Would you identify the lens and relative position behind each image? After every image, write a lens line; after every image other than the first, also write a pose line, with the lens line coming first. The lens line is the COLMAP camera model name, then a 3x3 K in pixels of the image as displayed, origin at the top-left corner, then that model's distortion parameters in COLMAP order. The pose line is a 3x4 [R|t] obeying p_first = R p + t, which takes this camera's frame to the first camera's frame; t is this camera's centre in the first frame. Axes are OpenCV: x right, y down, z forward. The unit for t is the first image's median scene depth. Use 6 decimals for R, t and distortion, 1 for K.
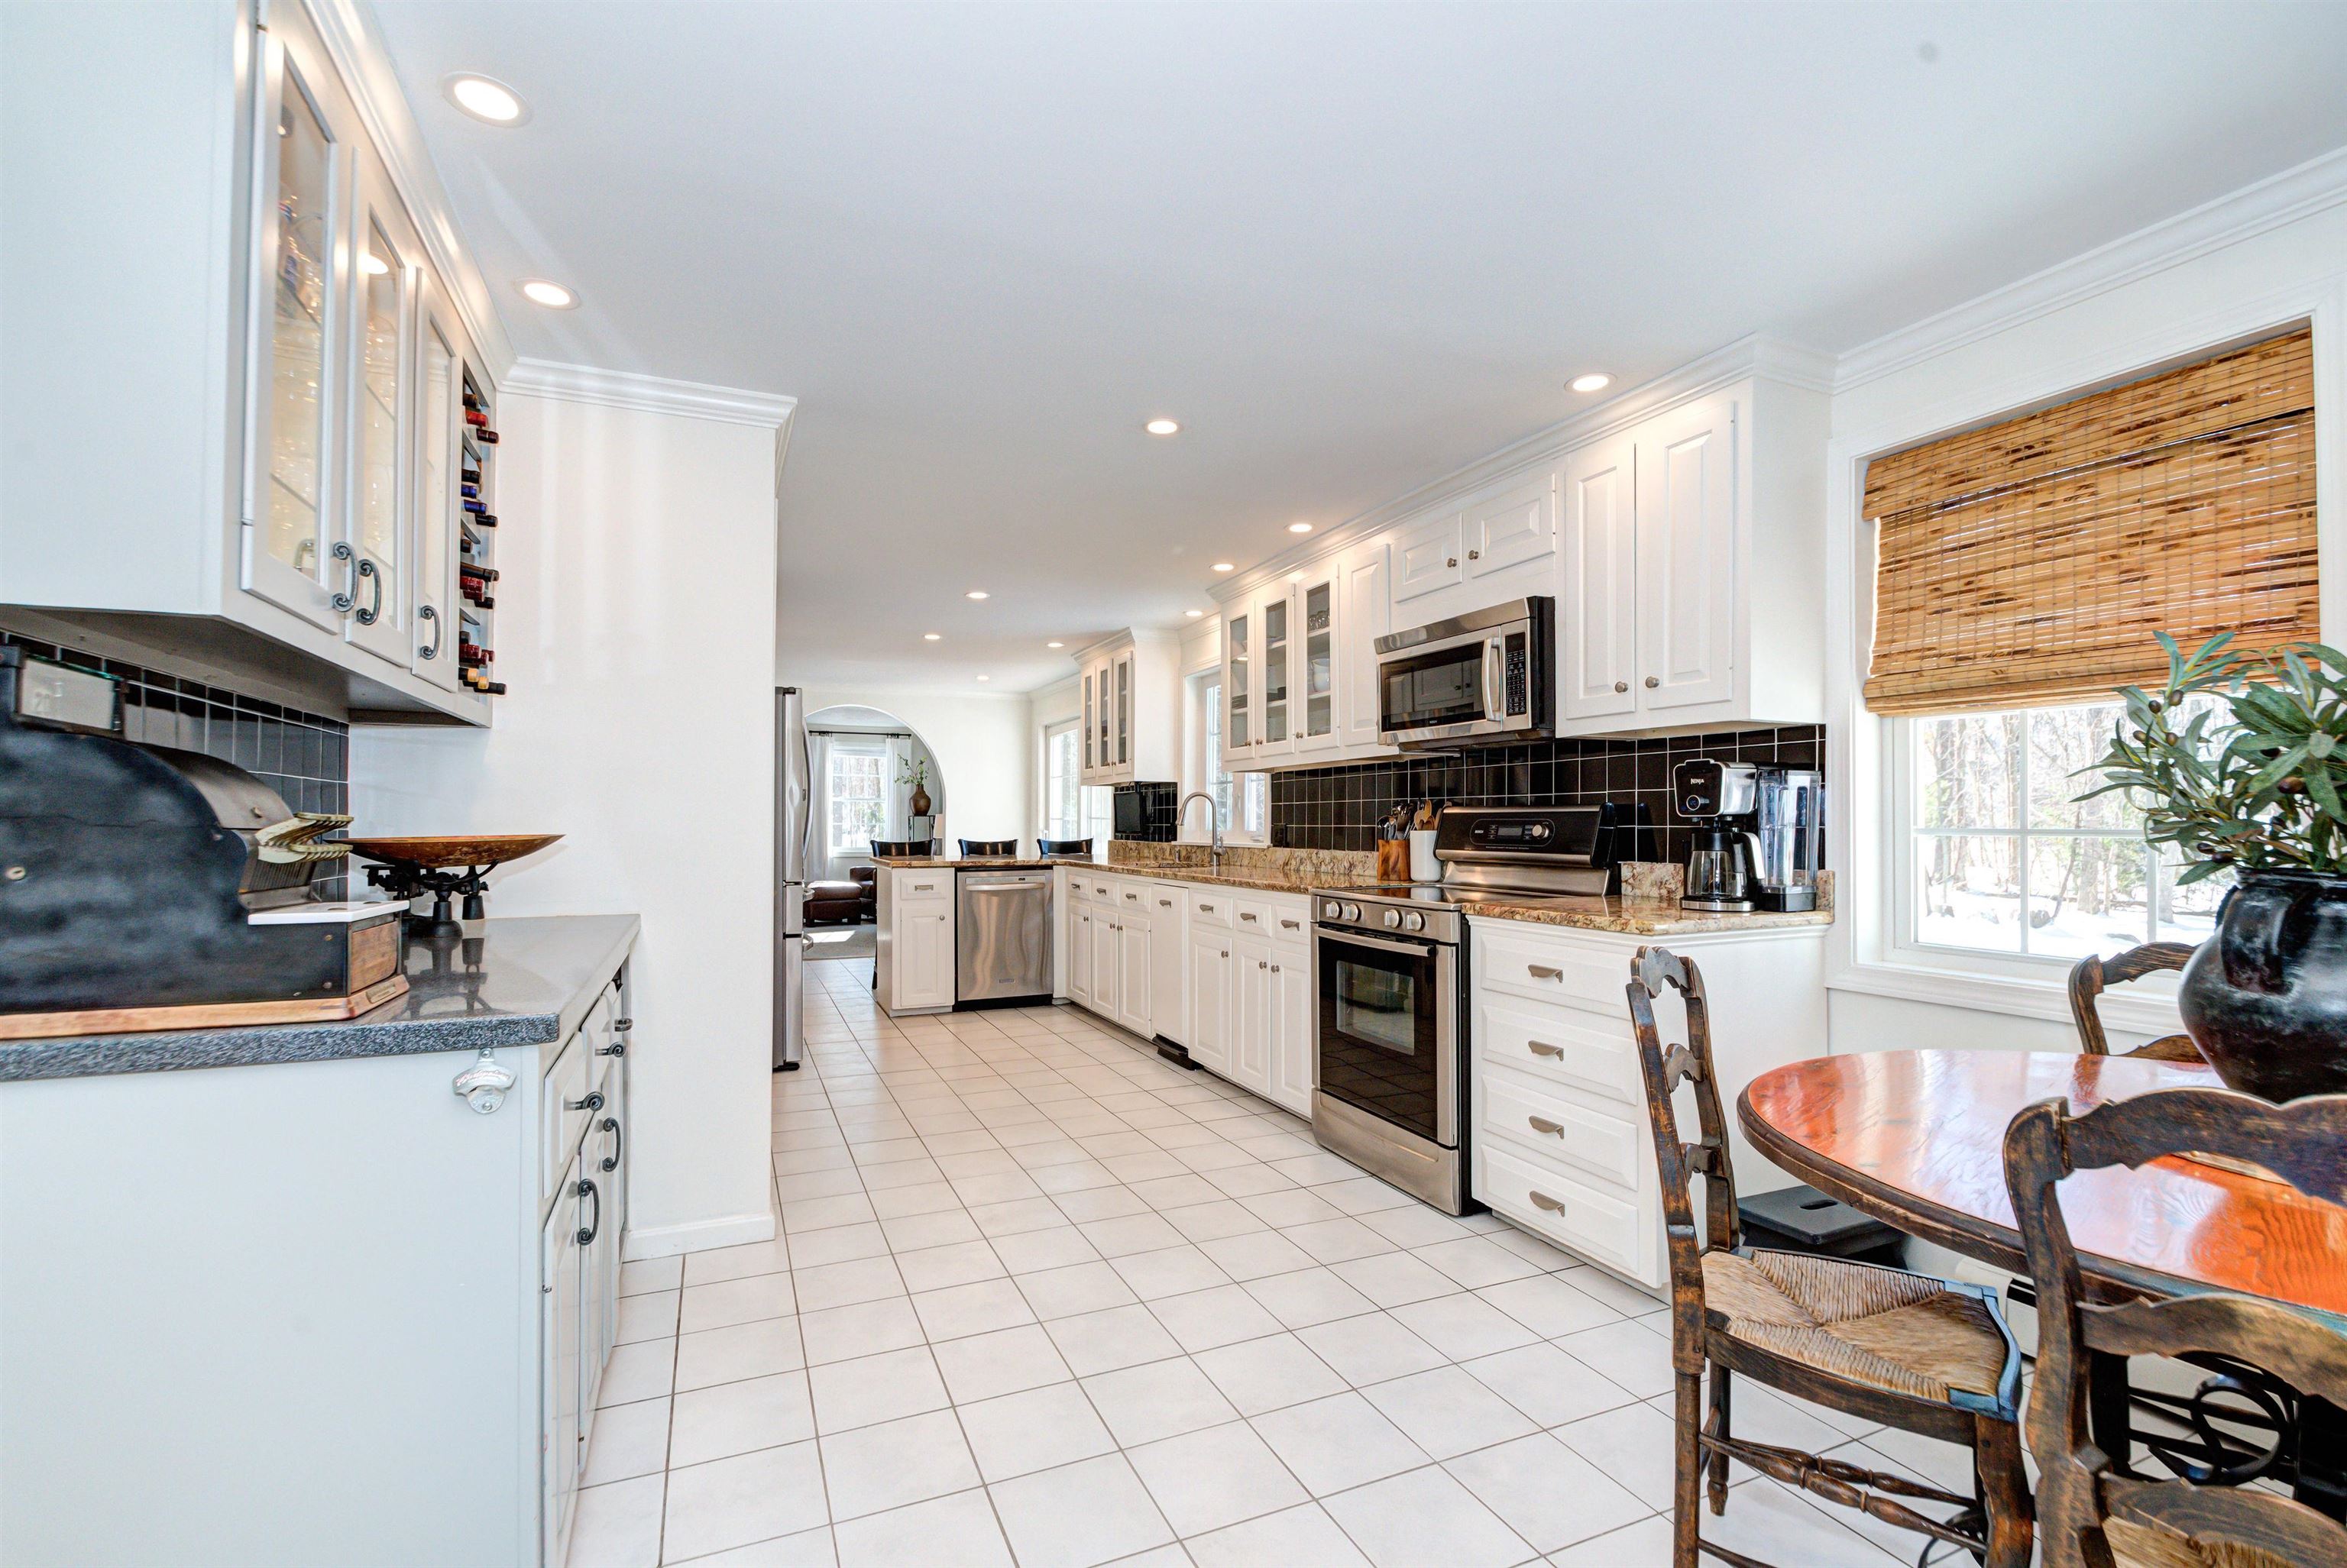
lens RADIAL K [[1010.7, 0, 1145.2], [0, 1010.7, 806.9], [0, 0, 1]] dist [0.003803, -0.007161]
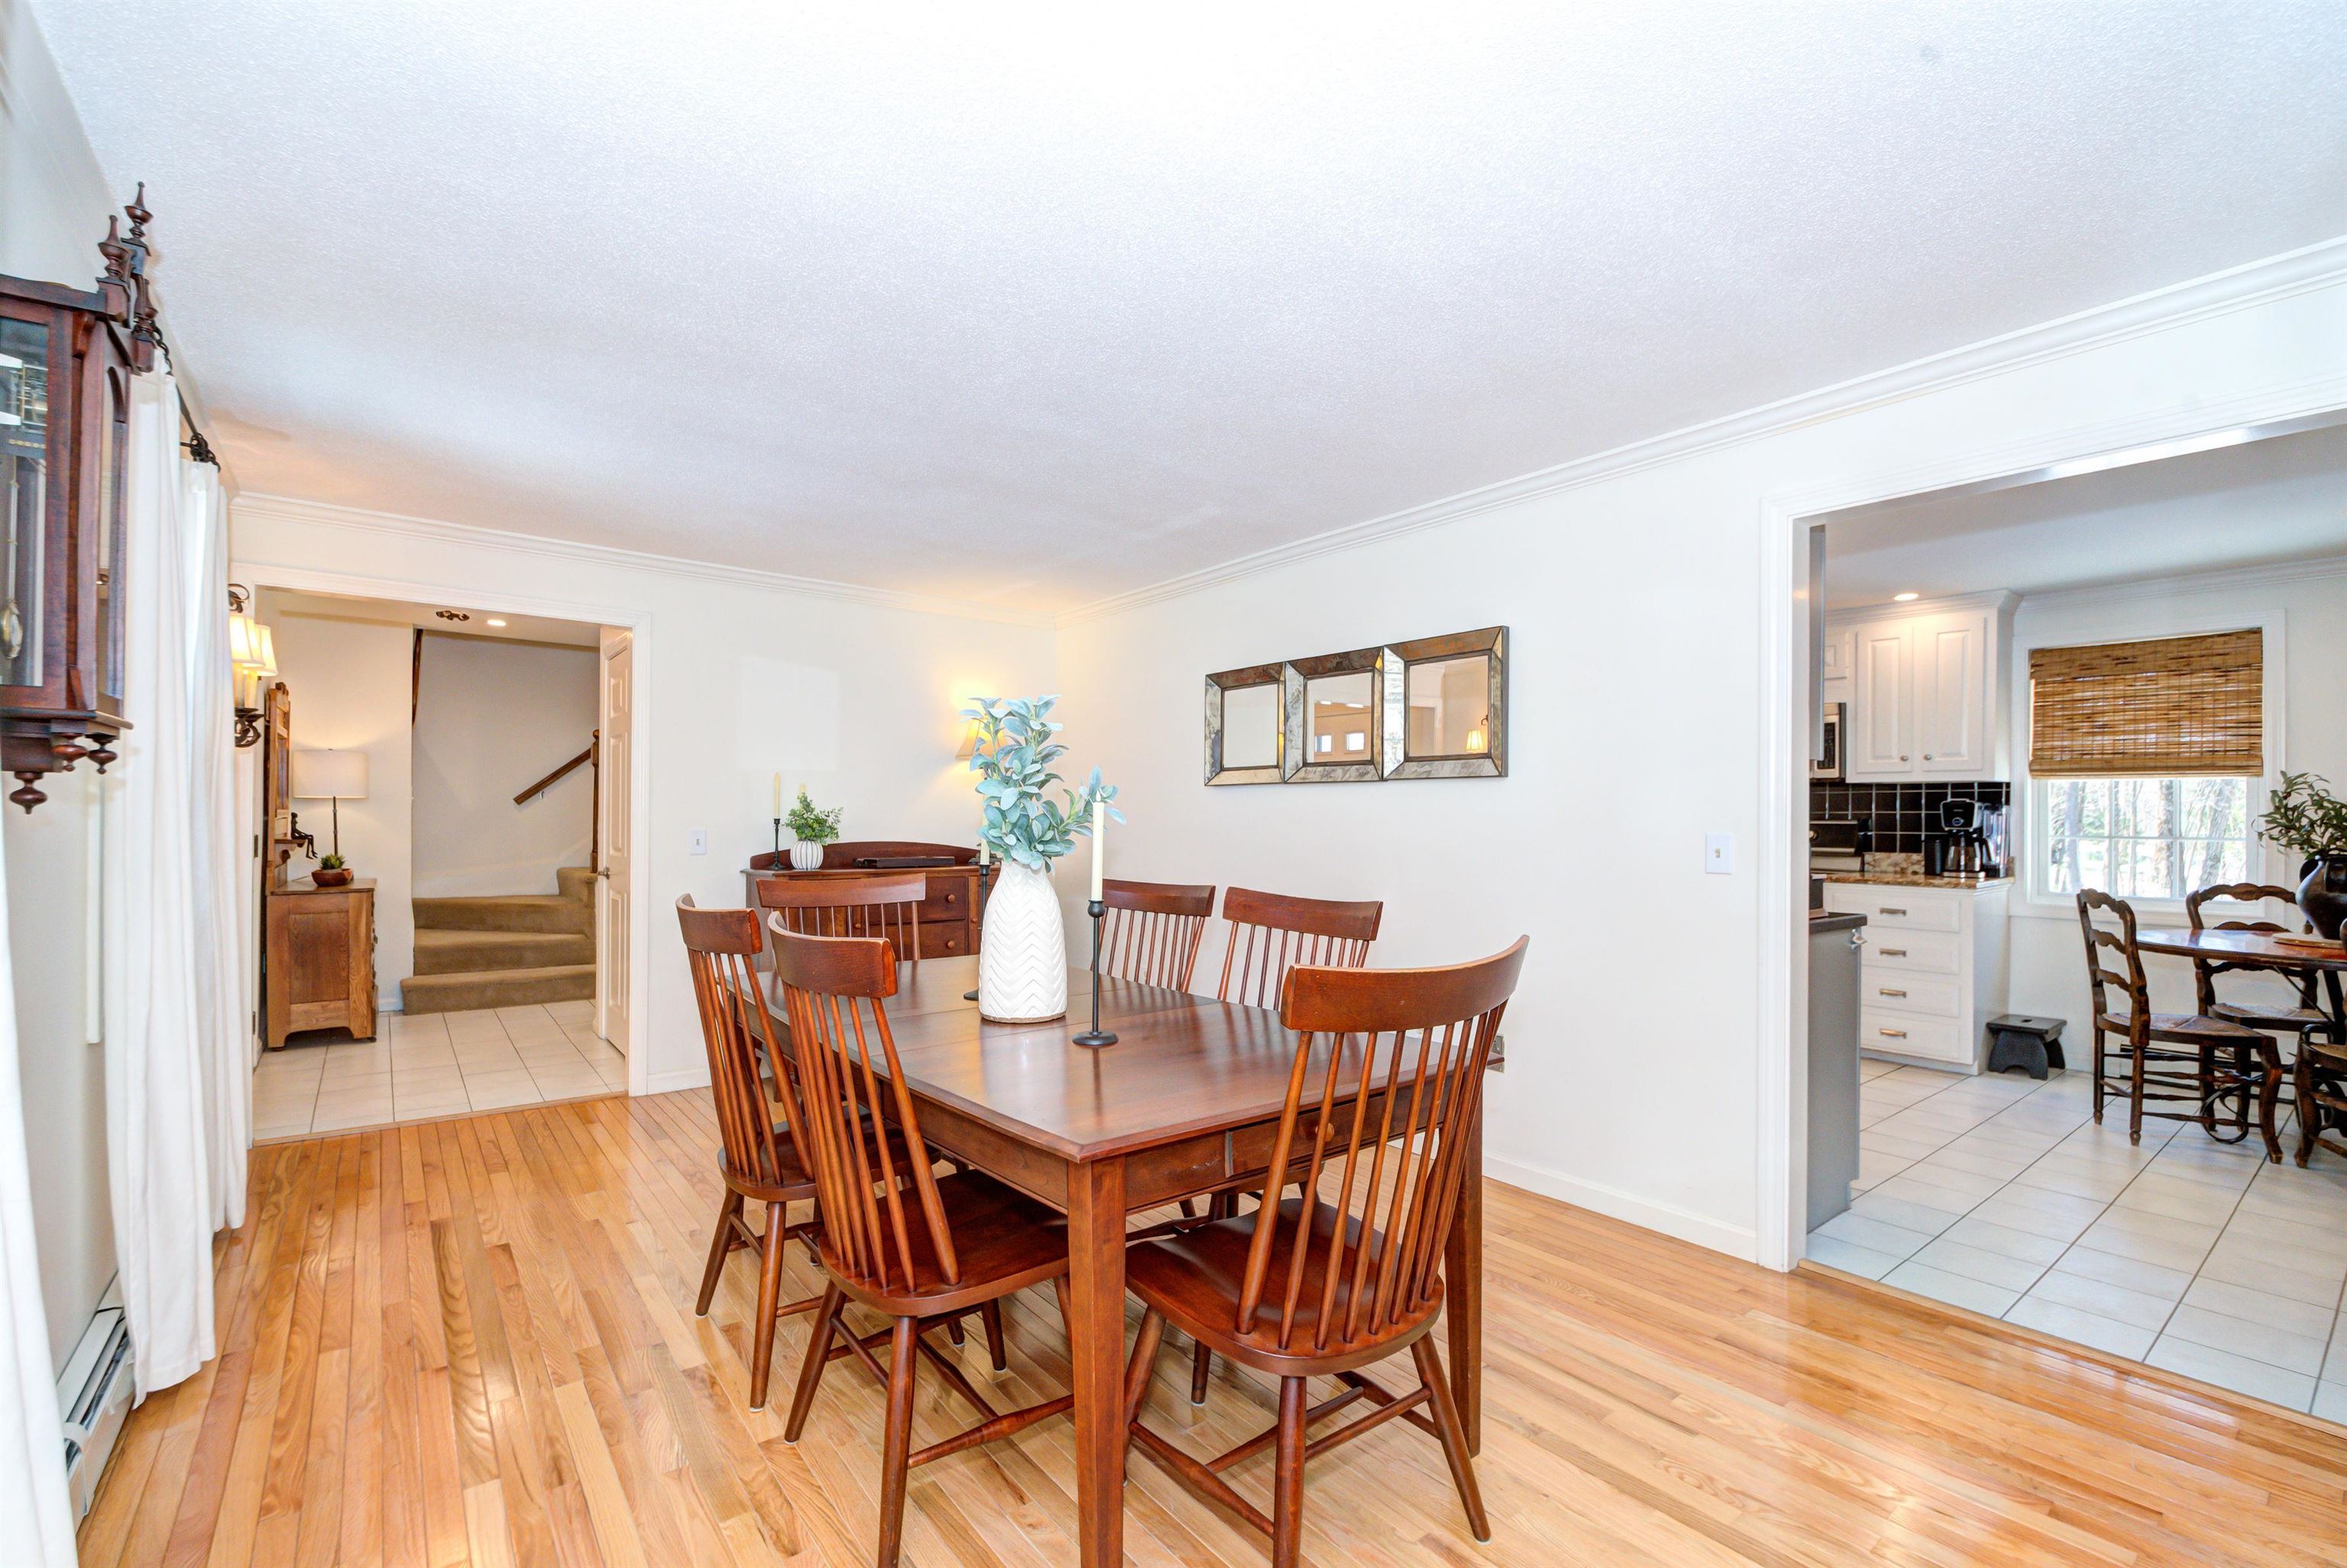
lens RADIAL K [[1004.2, 0, 1152.4], [0, 1004.2, 820.9], [0, 0, 1]] dist [0.002687, -0.008733]
pose [[0.968581, -0.000371, 0.248699, -1.180118], [-0.005018, 0.999766, 0.021037, -0.031893], [-0.248648, -0.021624, 0.968352, -0.391815]]
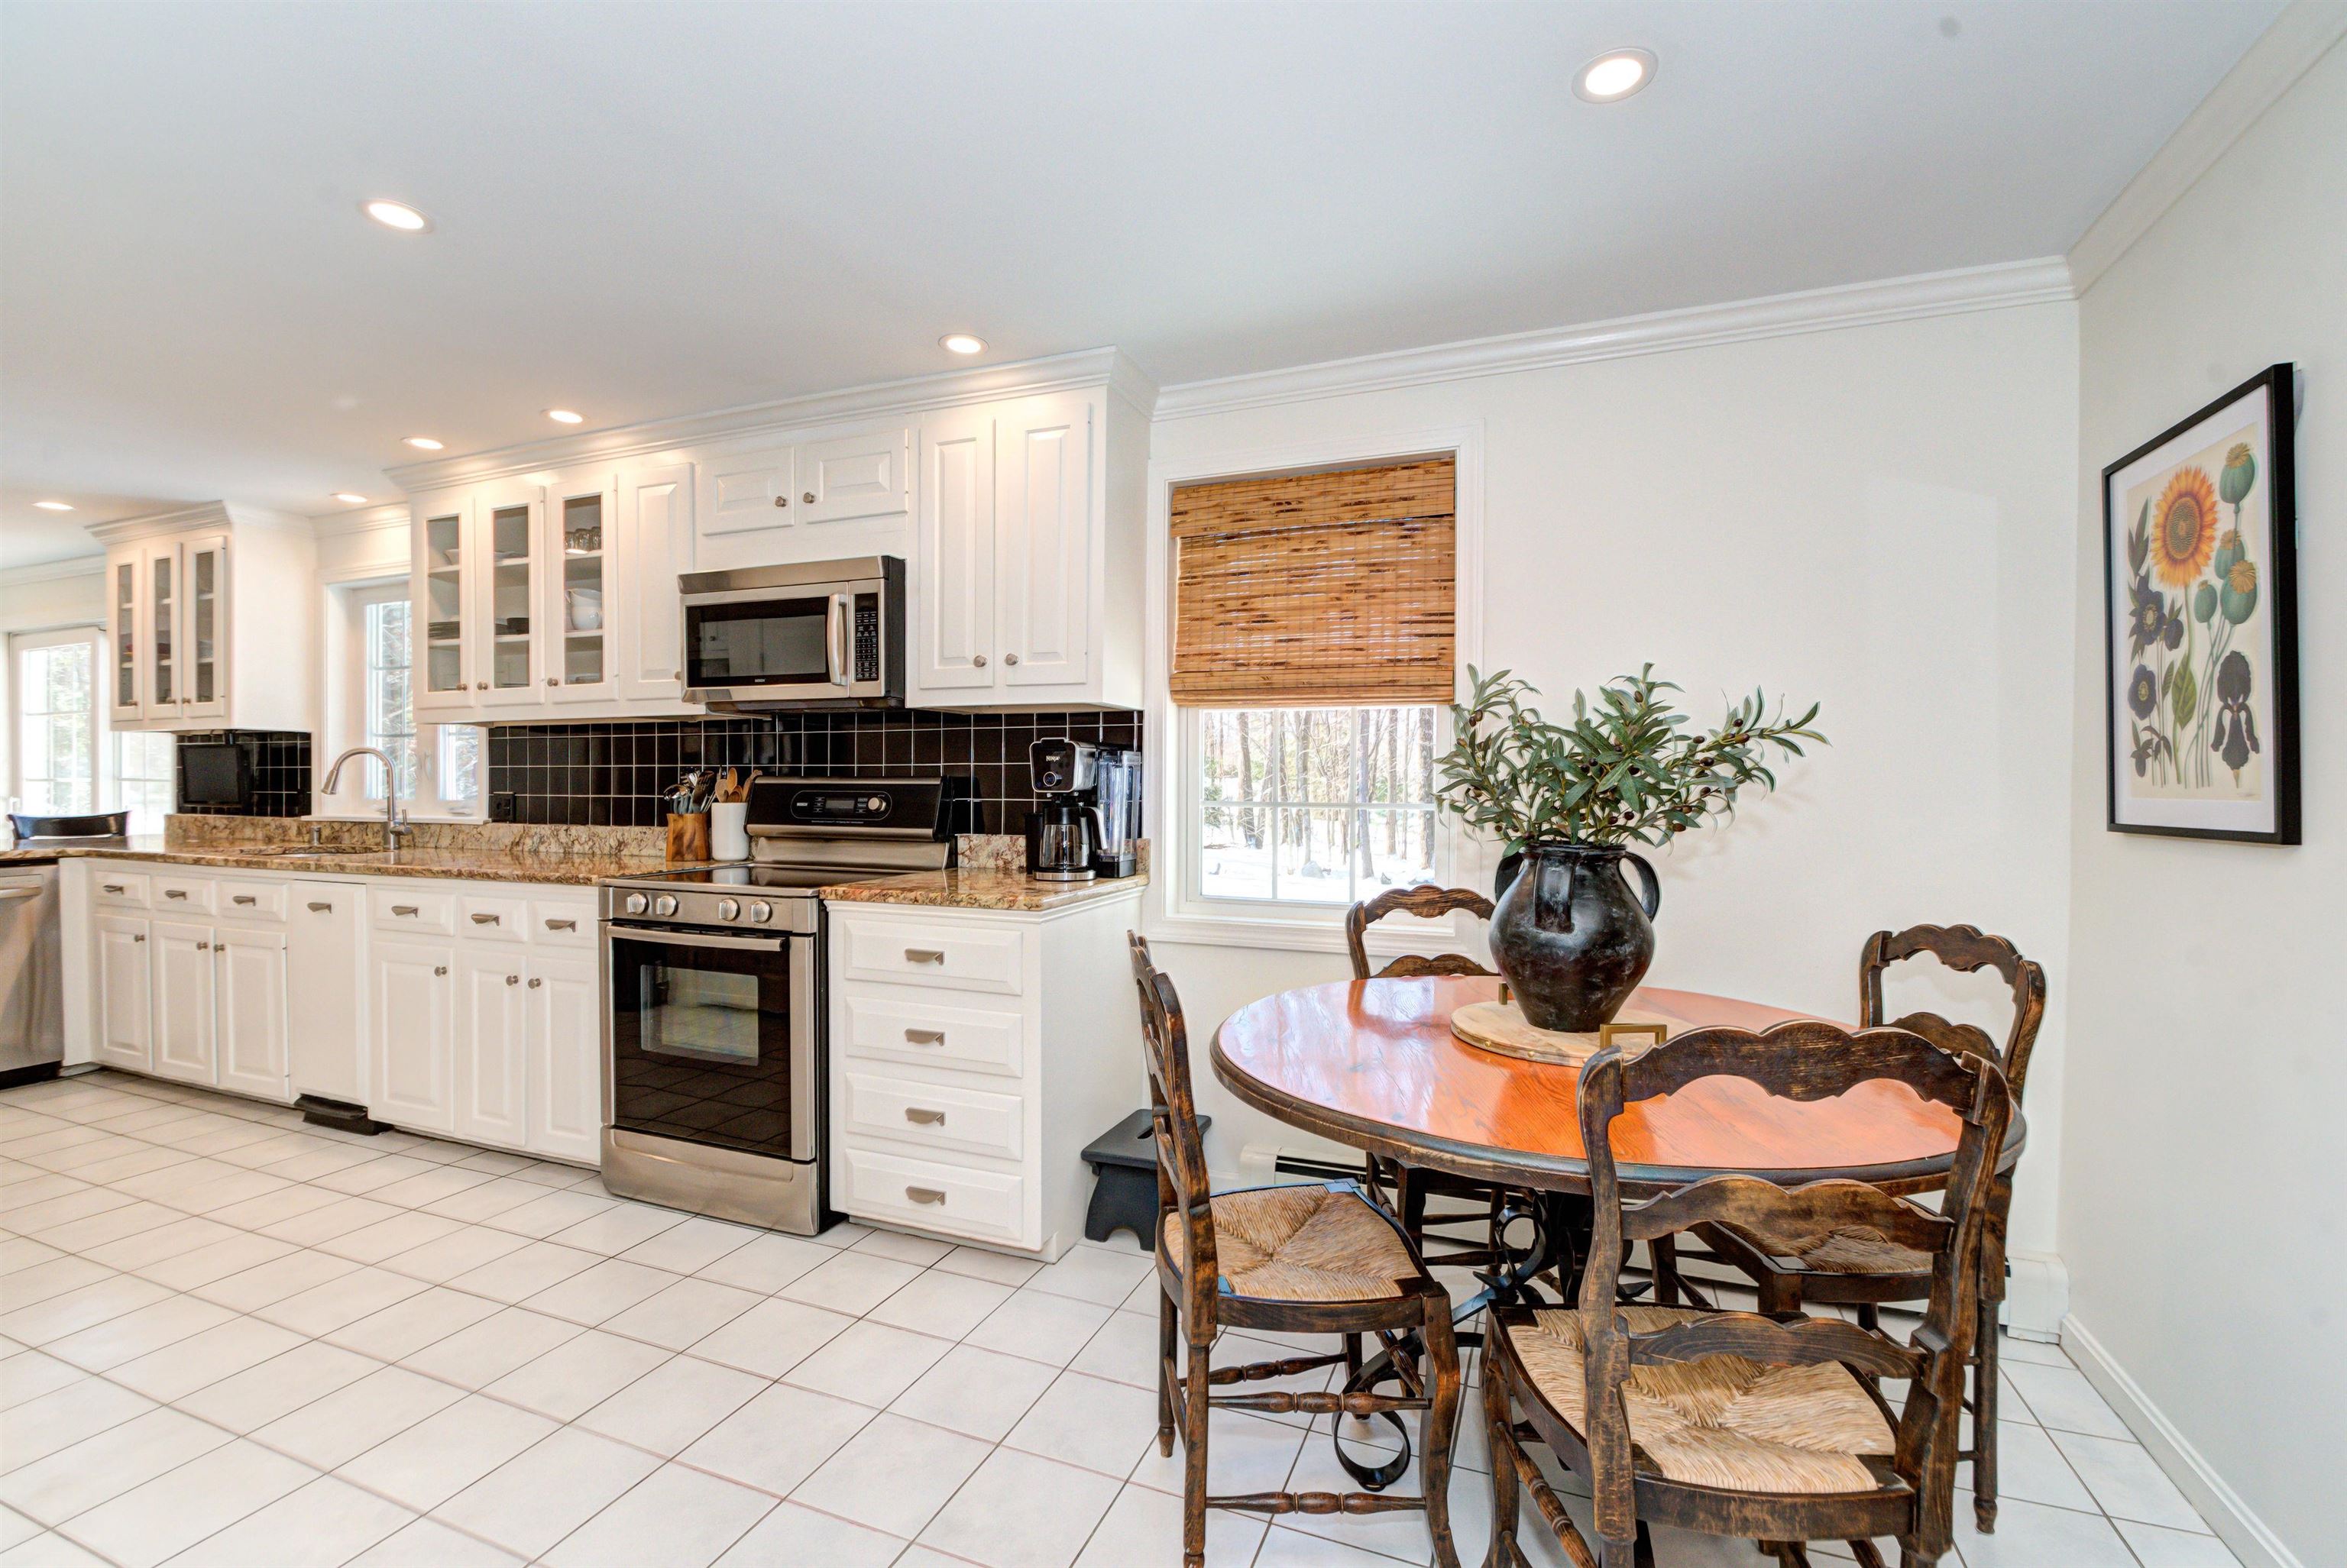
lens RADIAL K [[1009.2, 0, 1173.0], [0, 1009.2, 797.7], [0, 0, 1]] dist [0.003702, -0.007875]
pose [[0.702148, -0.008270, 0.711983, -0.096185], [-0.014371, 0.999564, 0.025782, -0.011186], [-0.711886, -0.028335, 0.701724, 0.142055]]
